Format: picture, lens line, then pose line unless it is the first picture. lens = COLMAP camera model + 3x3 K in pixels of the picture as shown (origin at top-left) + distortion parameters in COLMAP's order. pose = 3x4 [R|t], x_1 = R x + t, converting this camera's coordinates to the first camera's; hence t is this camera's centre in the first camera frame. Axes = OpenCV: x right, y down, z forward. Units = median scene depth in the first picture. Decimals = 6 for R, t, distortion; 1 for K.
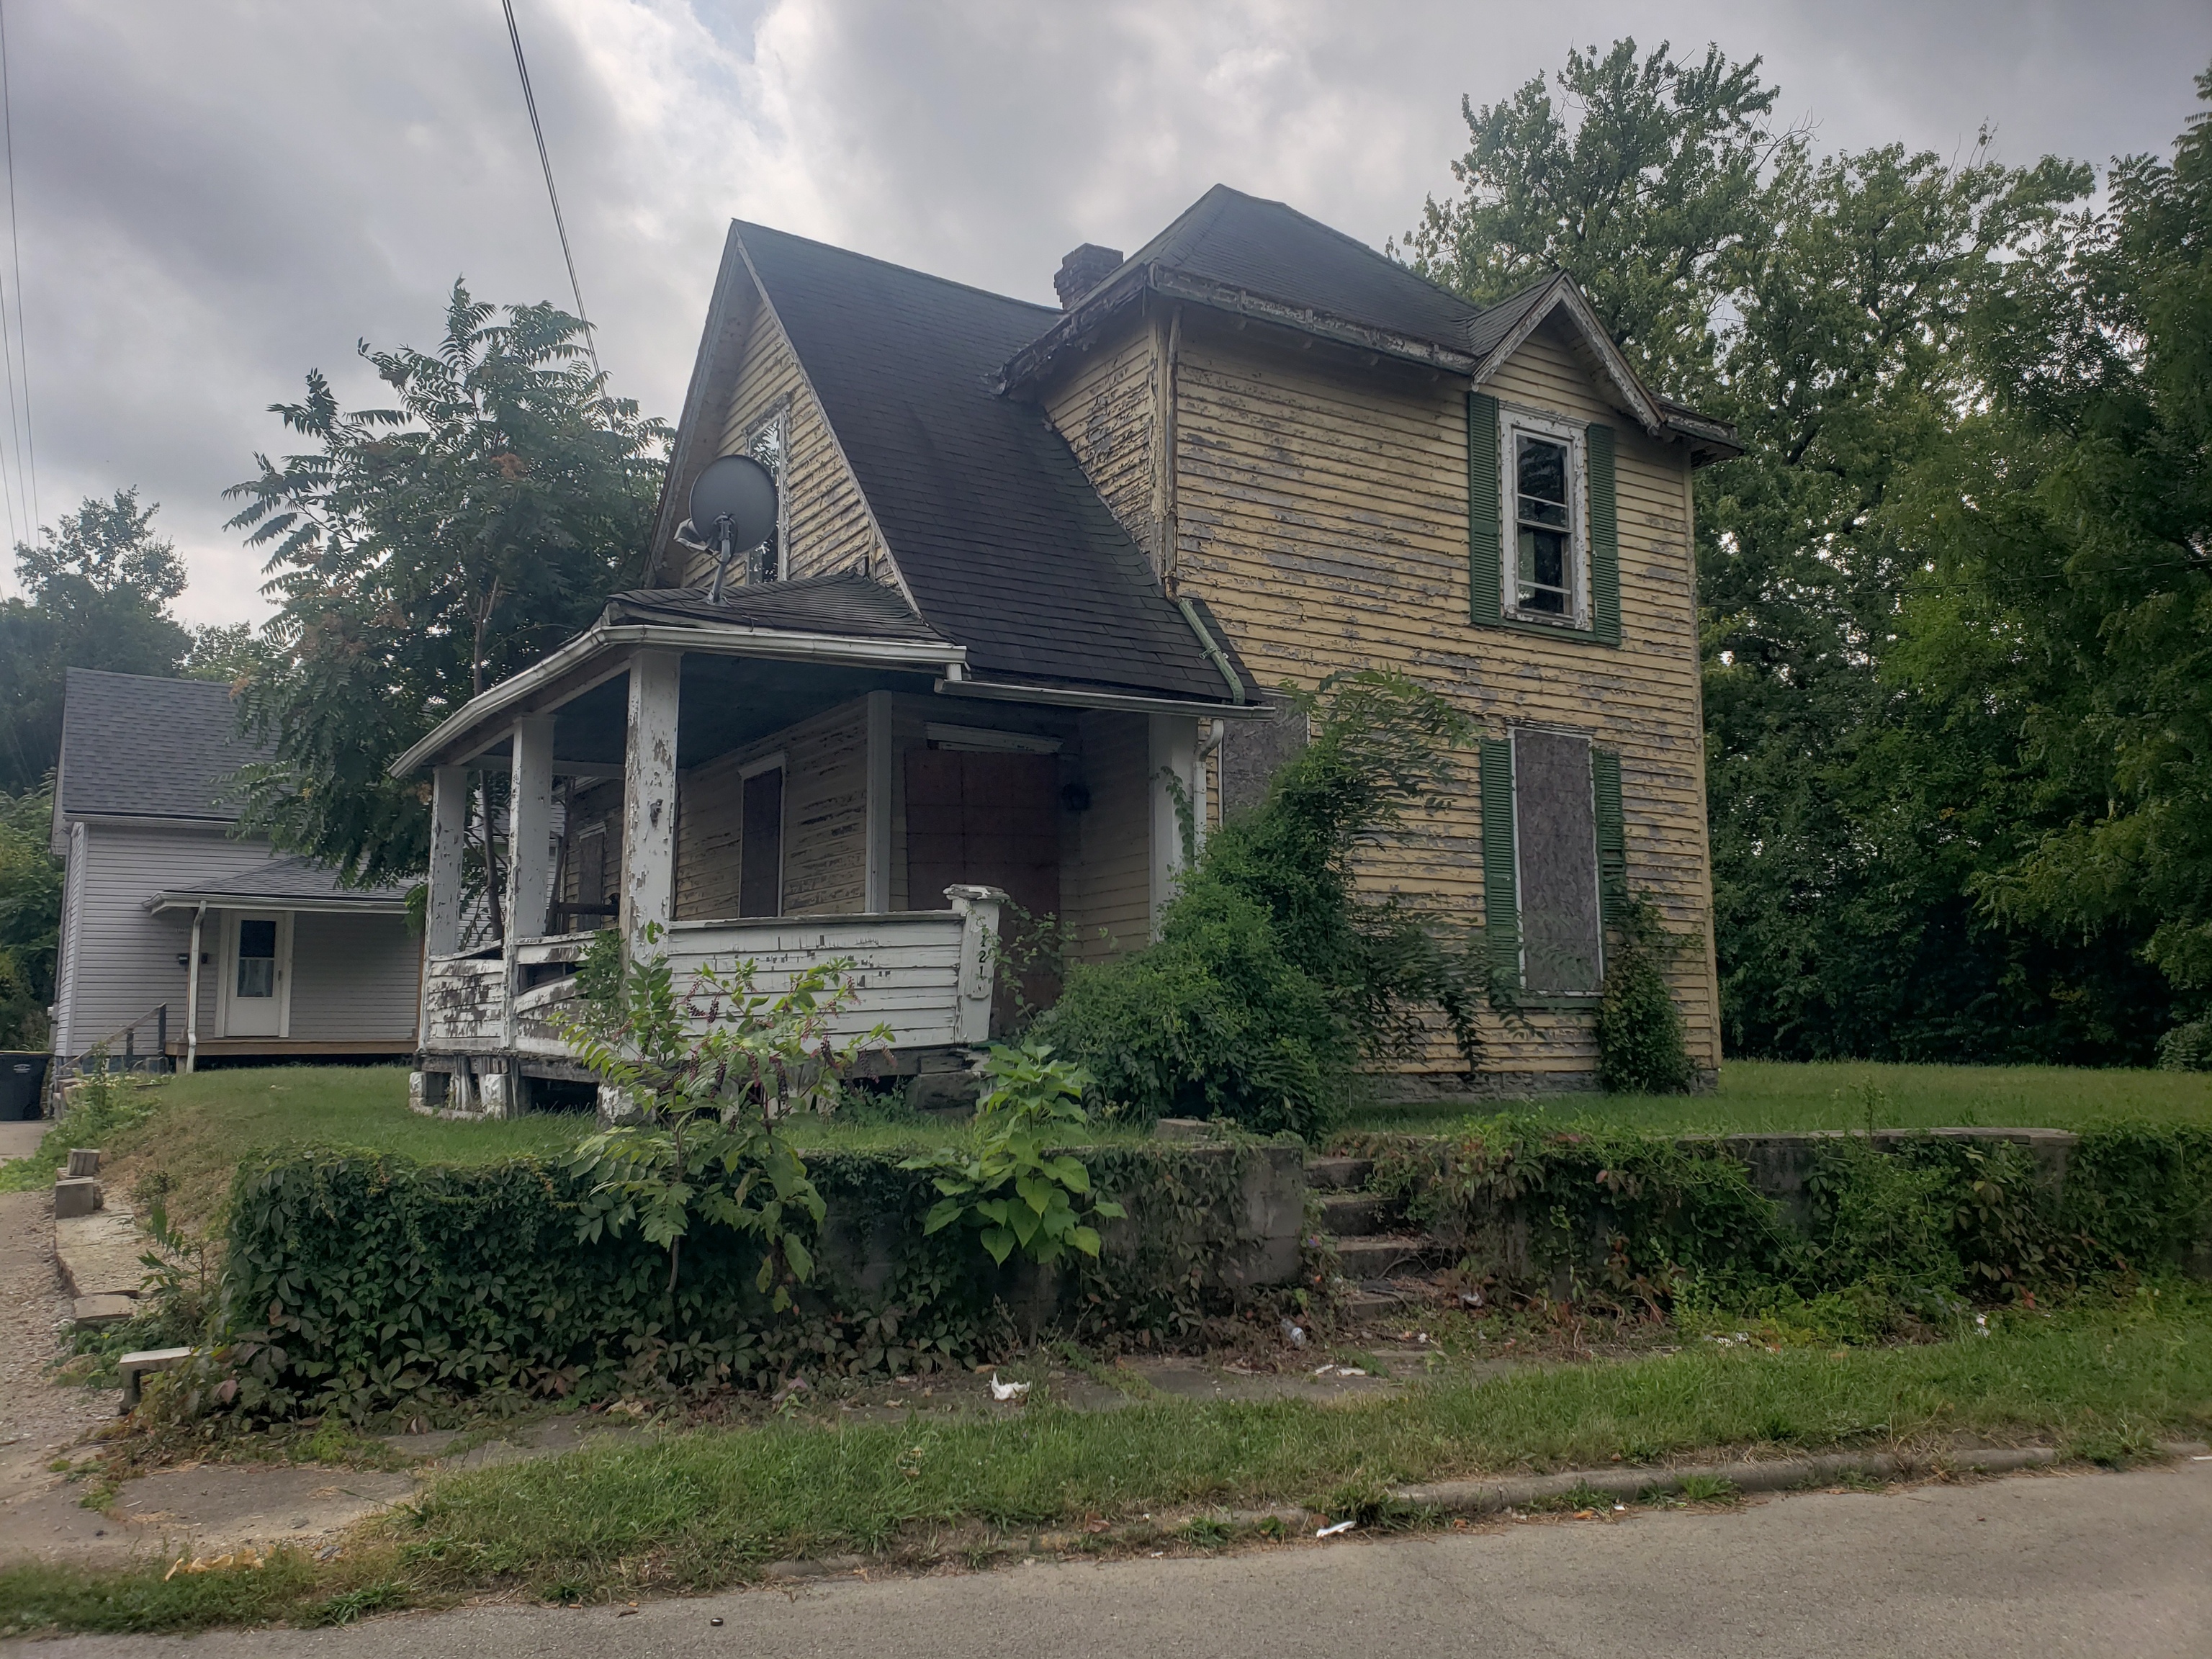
lens RADIAL K [[1735.8, 0, 1103.4], [0, 1735.8, 822.2], [0, 0, 1]] dist [0.016950, 0.002353]
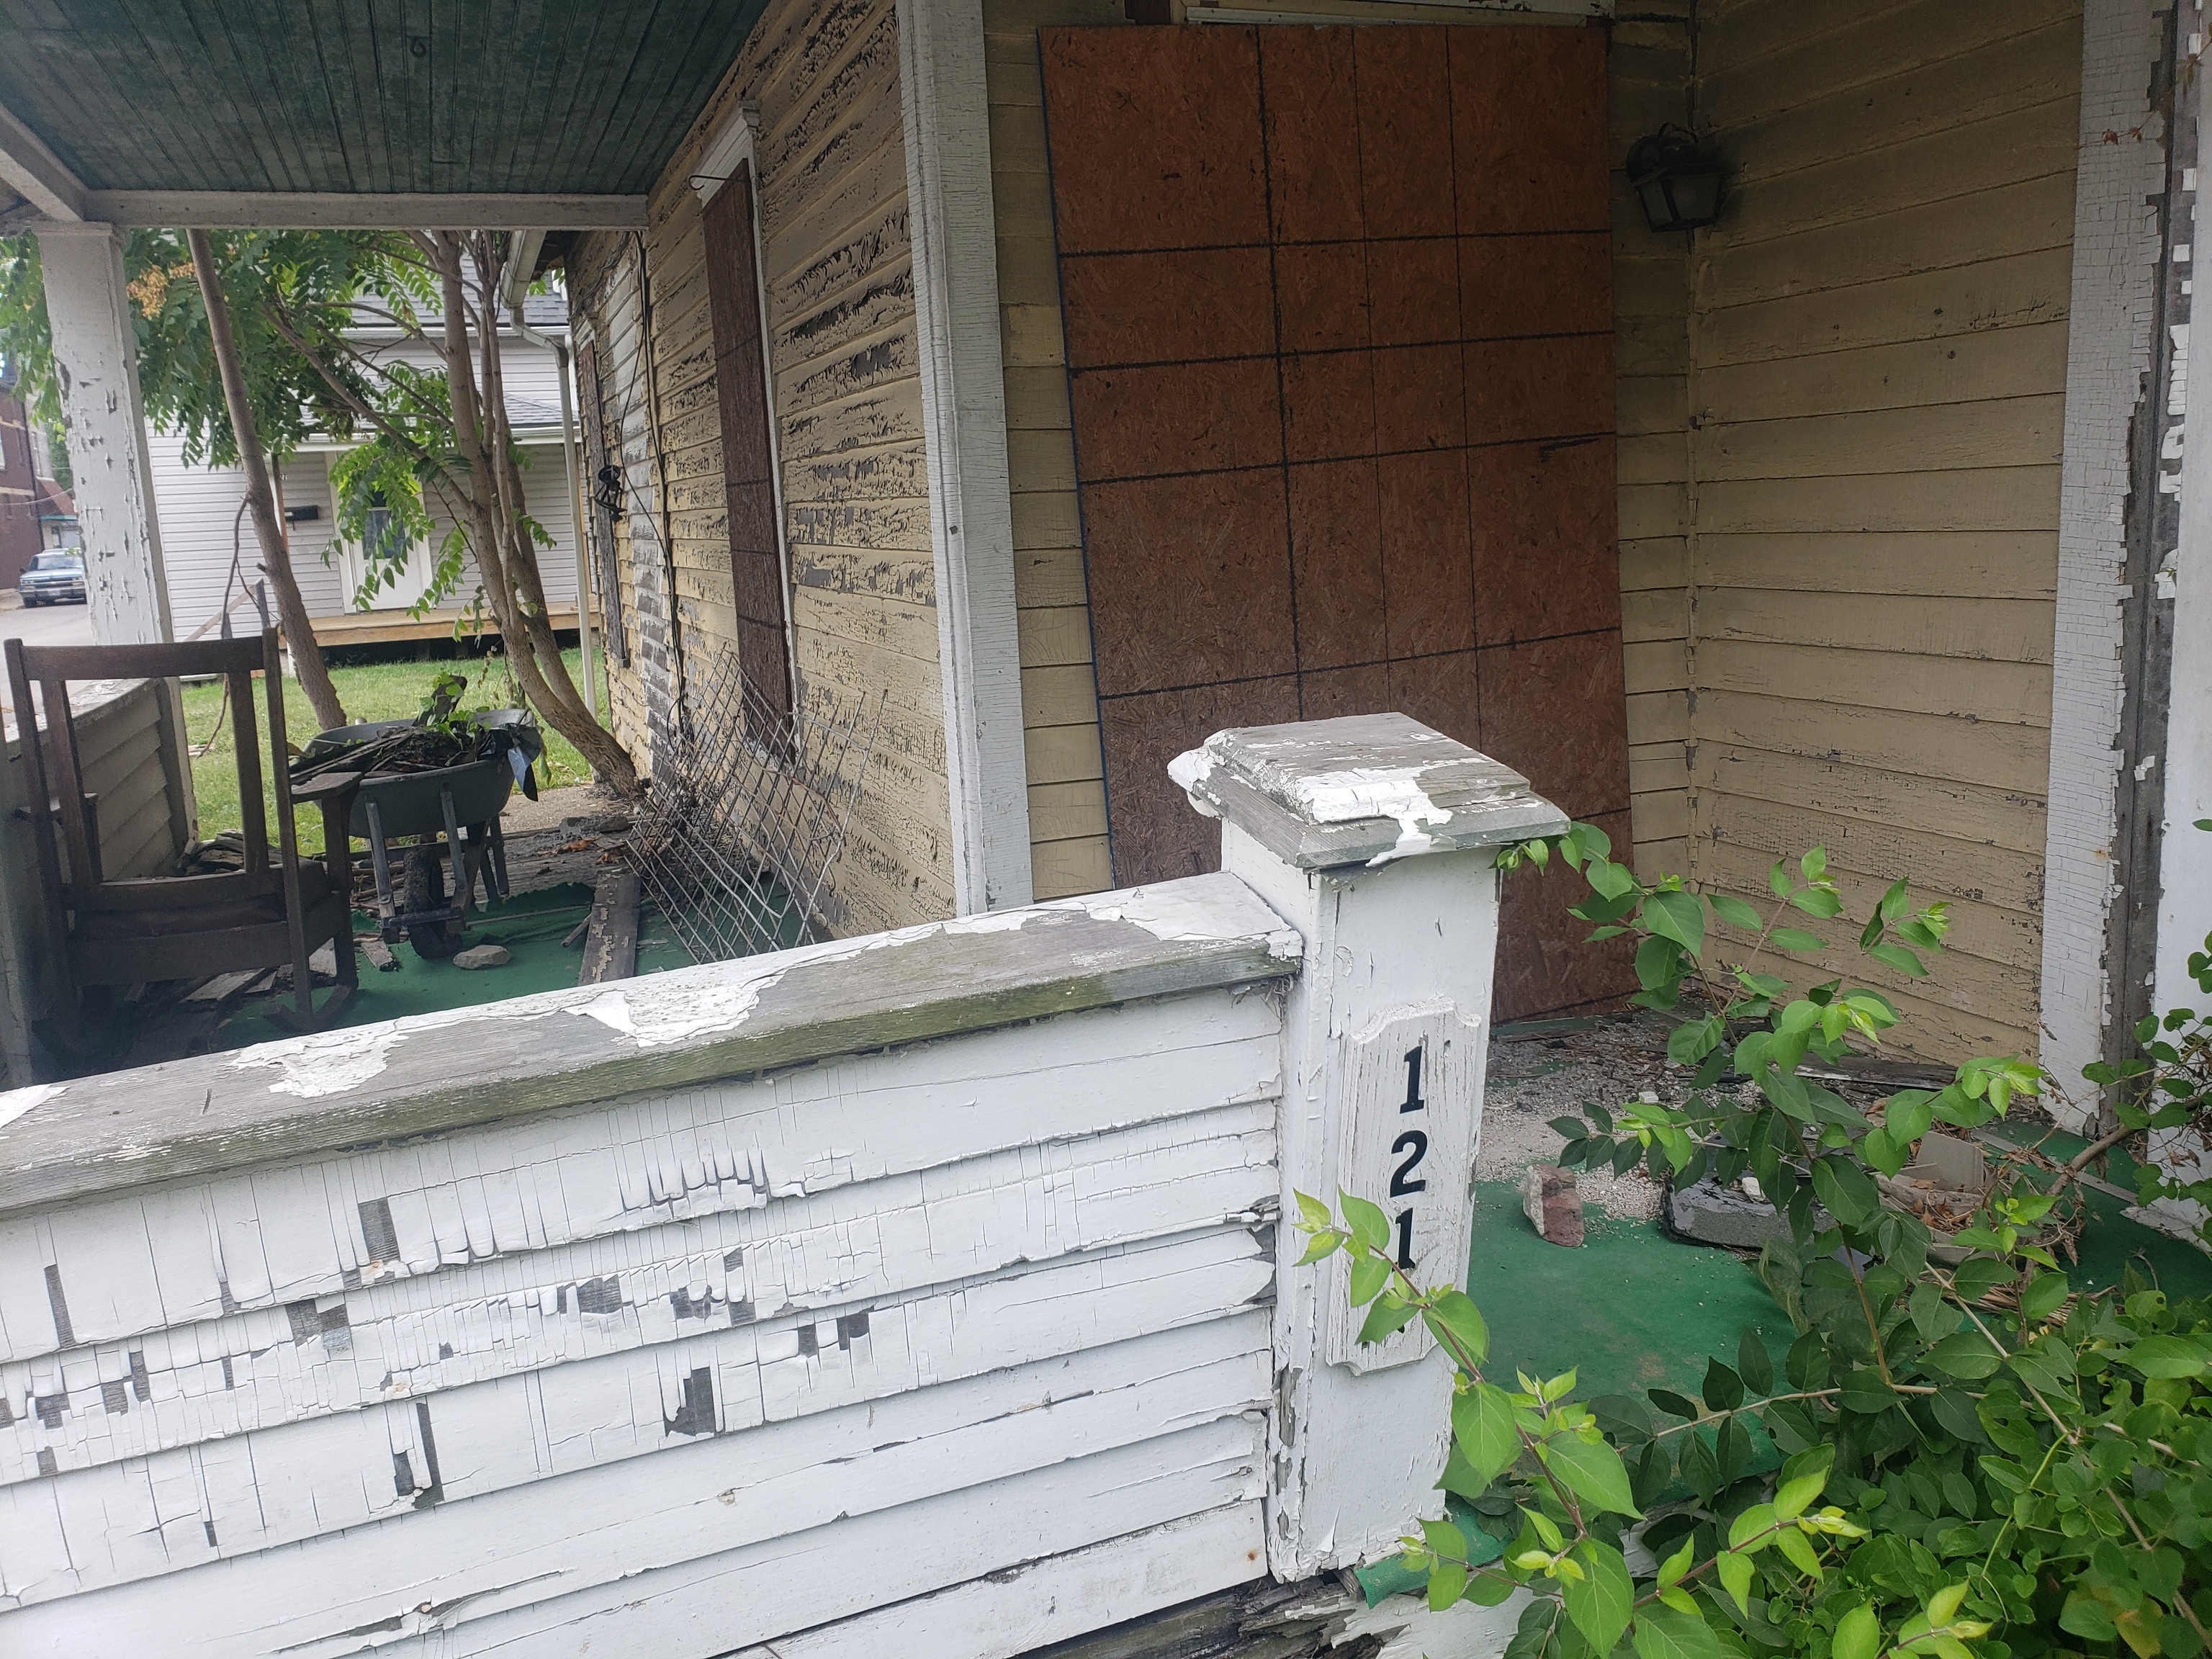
lens RADIAL K [[1735.8, 0, 1129.1], [0, 1735.8, 818.4], [0, 0, 1]] dist [0.016950, 0.002353]
pose [[0.983581, -0.013563, -0.179960, -0.064882], [0.068193, 0.951173, 0.301029, -0.008768], [0.167090, -0.308359, 0.936481, 0.838205]]
